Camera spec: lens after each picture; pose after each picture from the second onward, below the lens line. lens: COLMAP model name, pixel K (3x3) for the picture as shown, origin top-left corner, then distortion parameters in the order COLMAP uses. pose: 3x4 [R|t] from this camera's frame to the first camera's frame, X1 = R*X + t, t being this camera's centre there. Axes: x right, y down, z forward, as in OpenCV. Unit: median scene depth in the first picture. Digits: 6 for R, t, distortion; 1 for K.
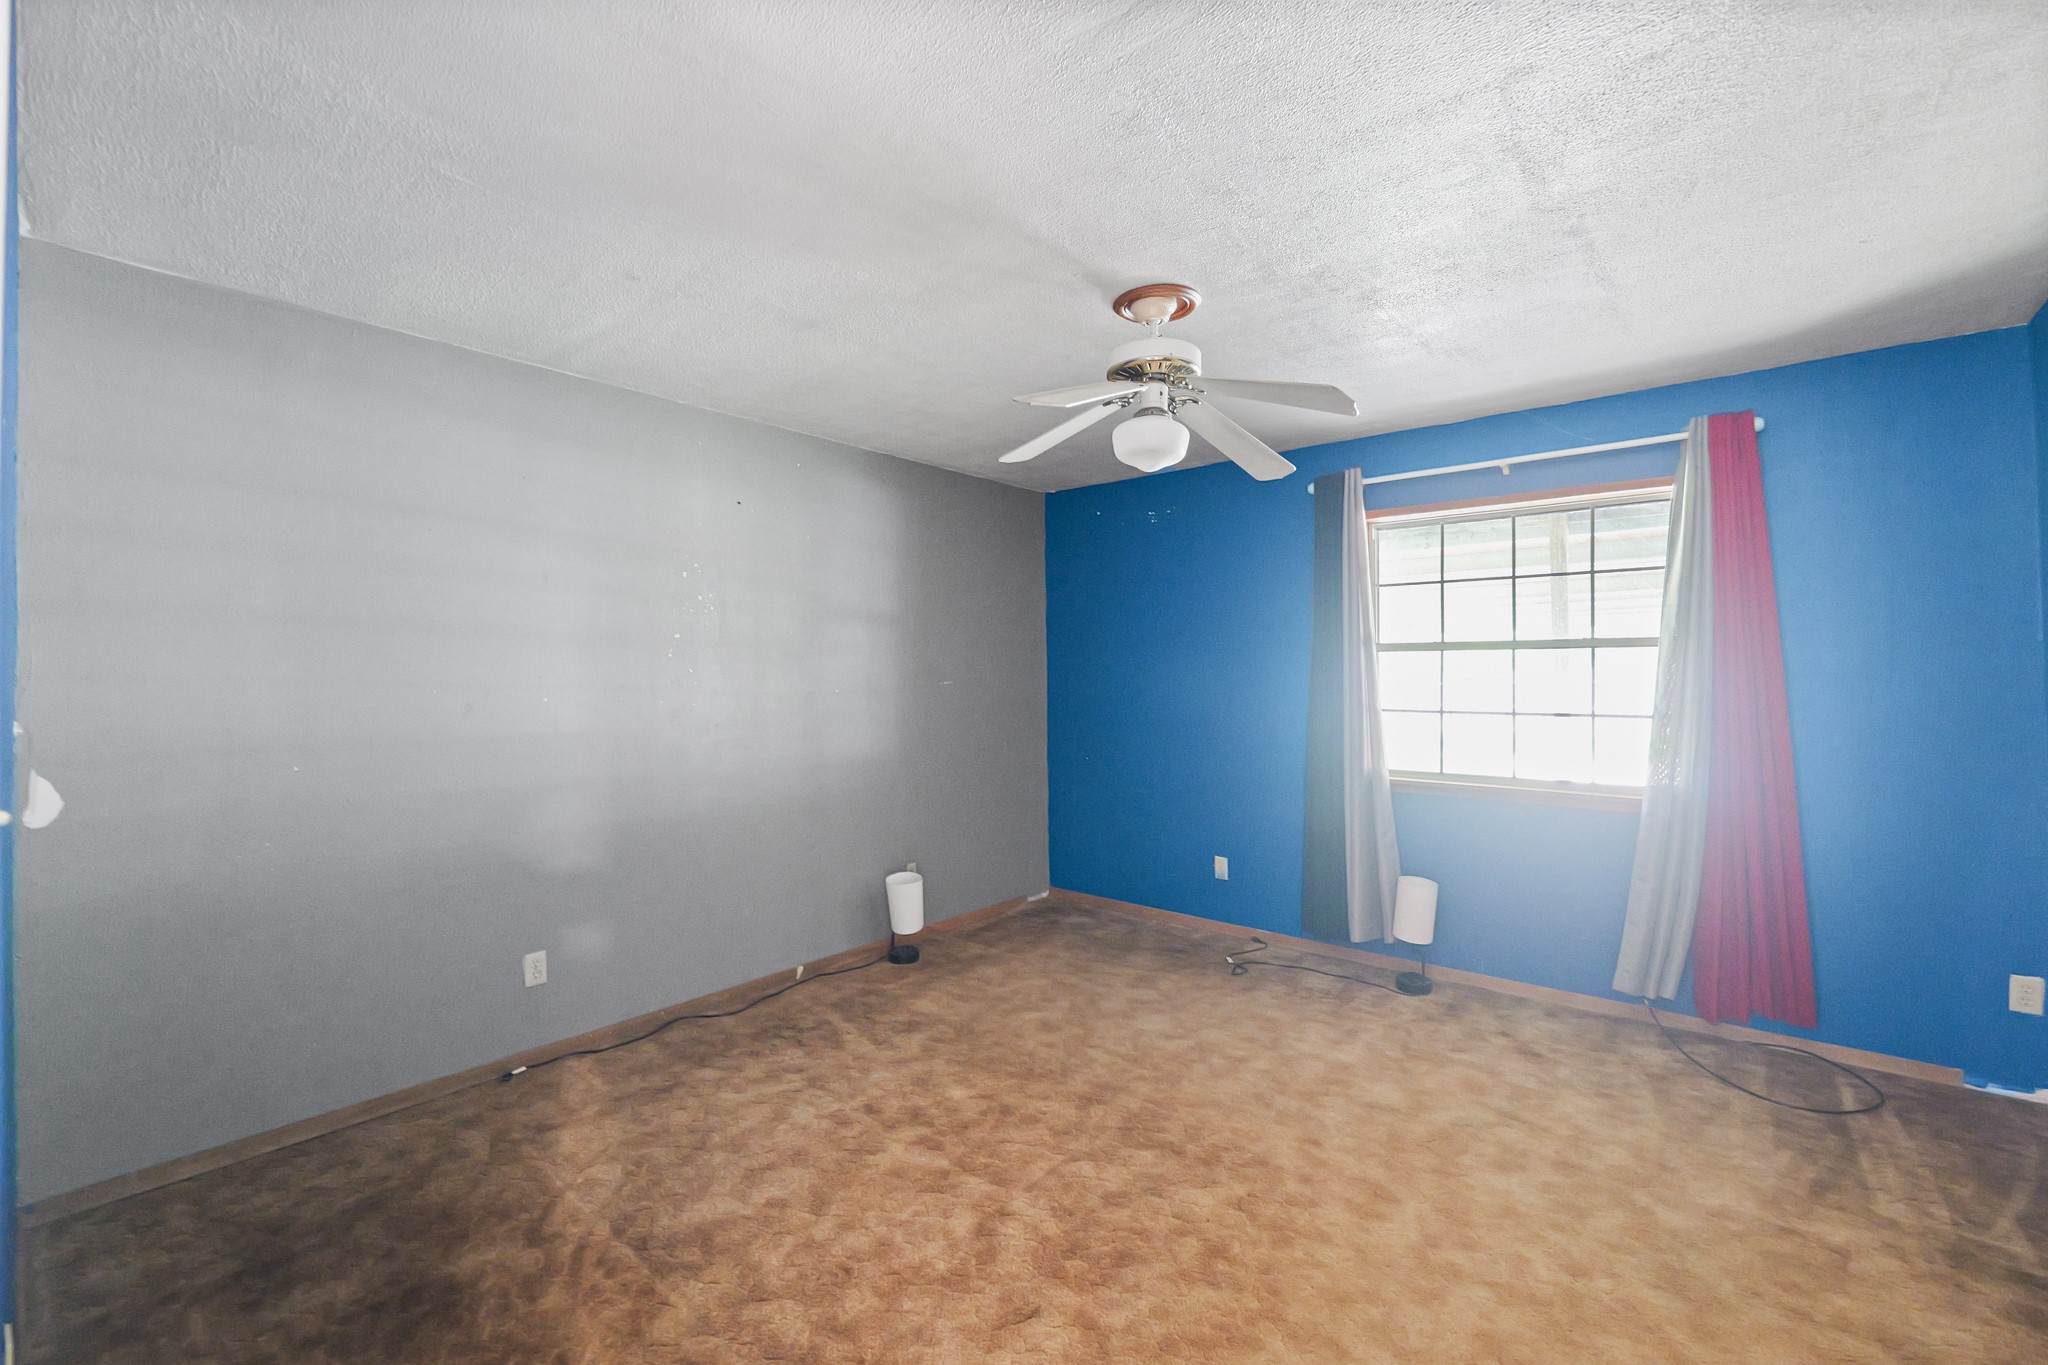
lens RADIAL K [[857.4, 0, 1016.3], [0, 857.4, 679.5], [0, 0, 1]] dist [-0.013938, 0.000385]
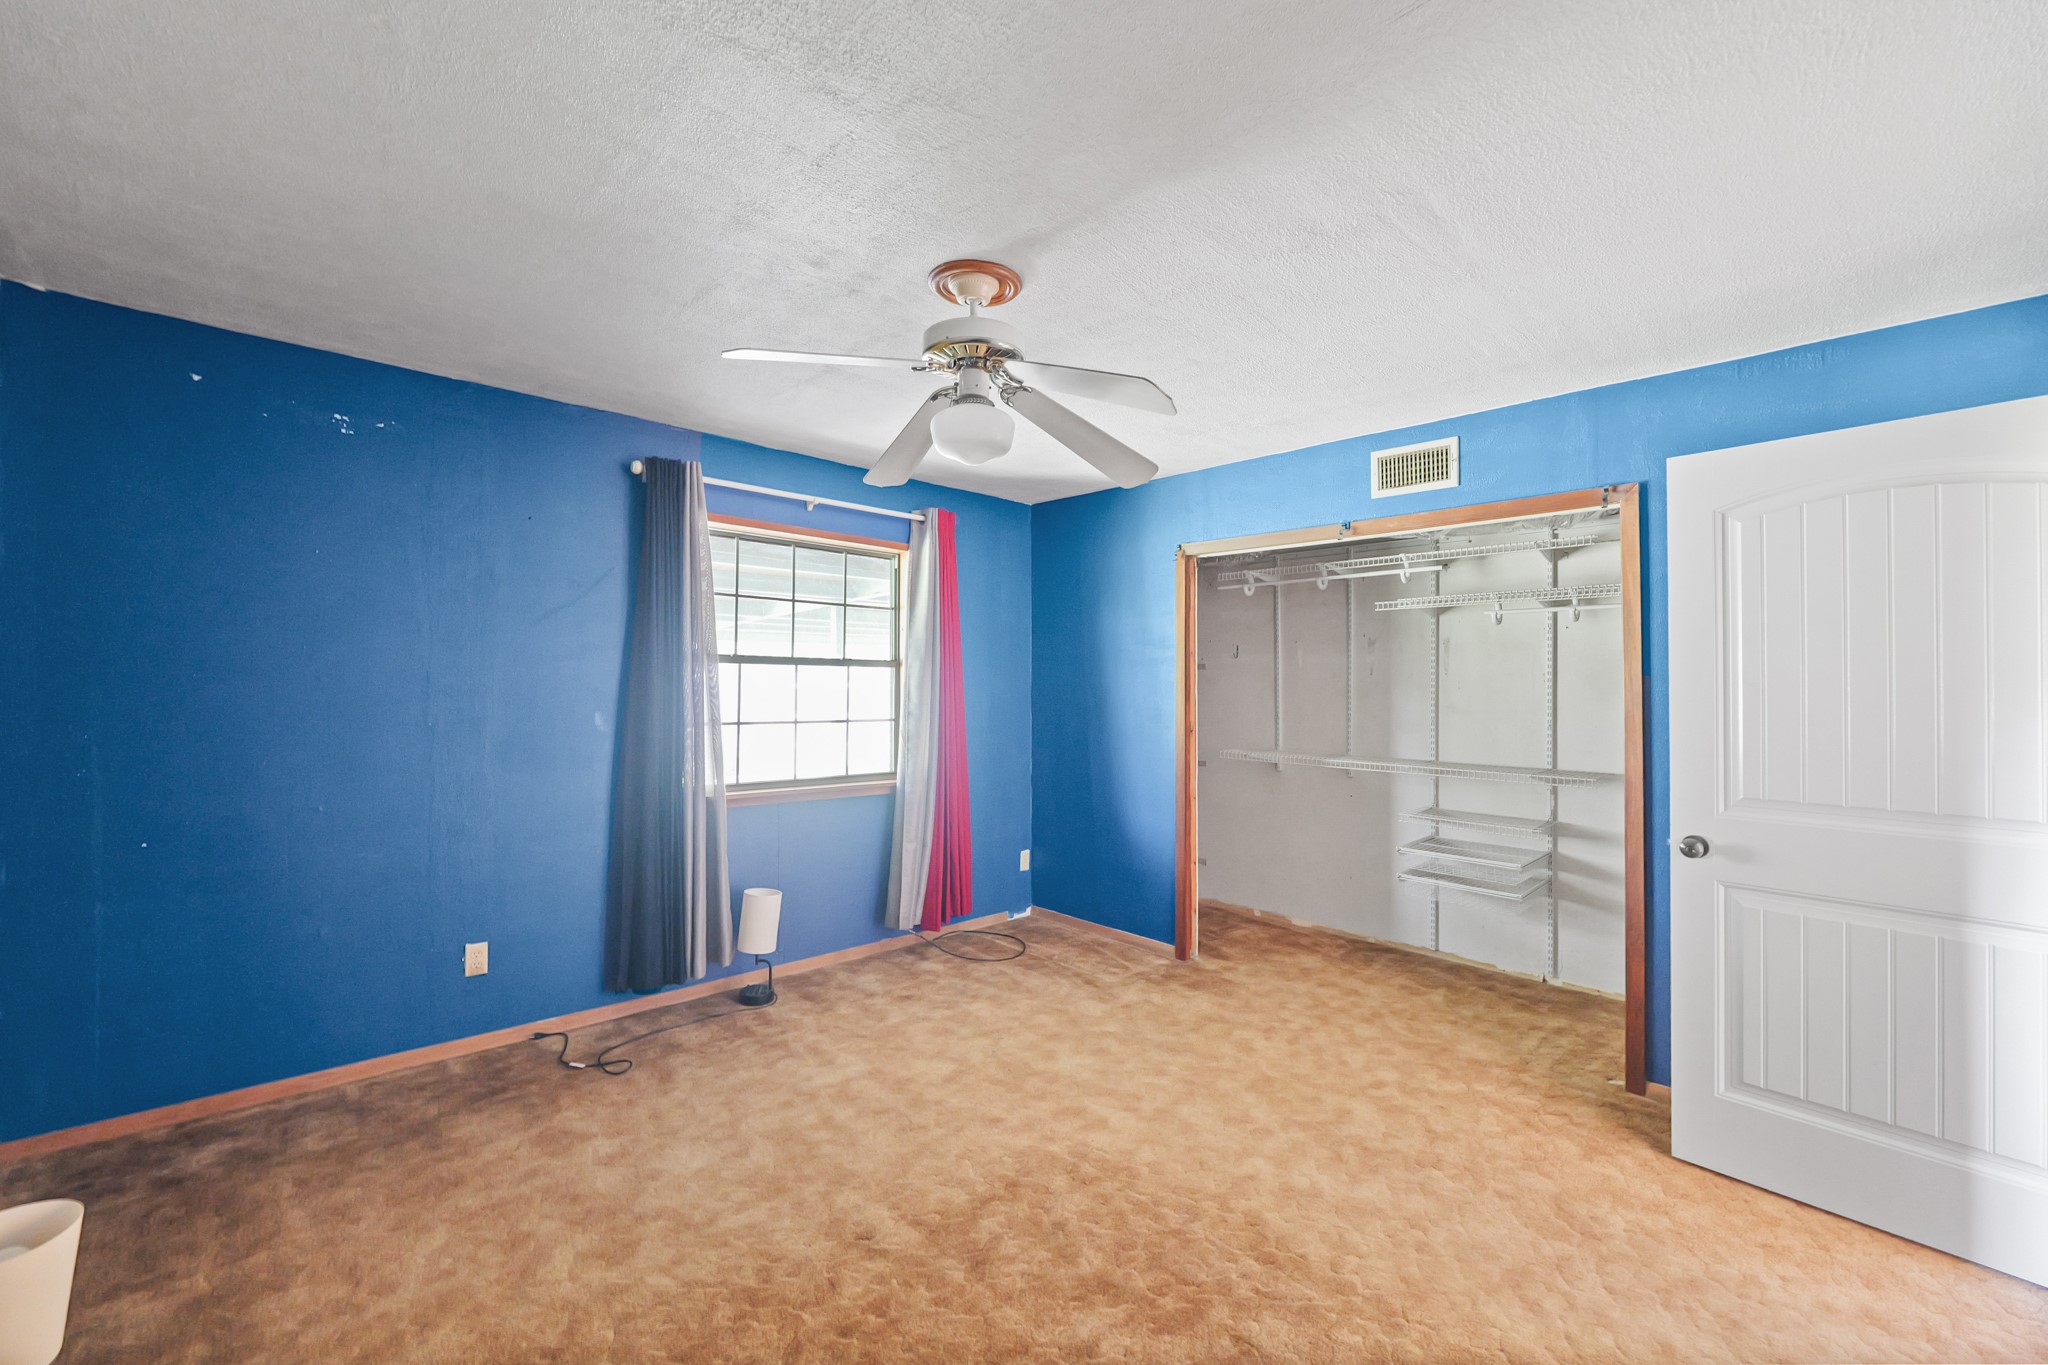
lens RADIAL K [[857.4, 0, 1016.3], [0, 857.4, 679.5], [0, 0, 1]] dist [-0.013938, 0.000385]
pose [[0.092955, 0.010155, 0.995619, -0.559974], [-0.007316, 0.999928, -0.009516, -0.008403], [-0.995643, -0.006399, 0.093023, 0.661123]]
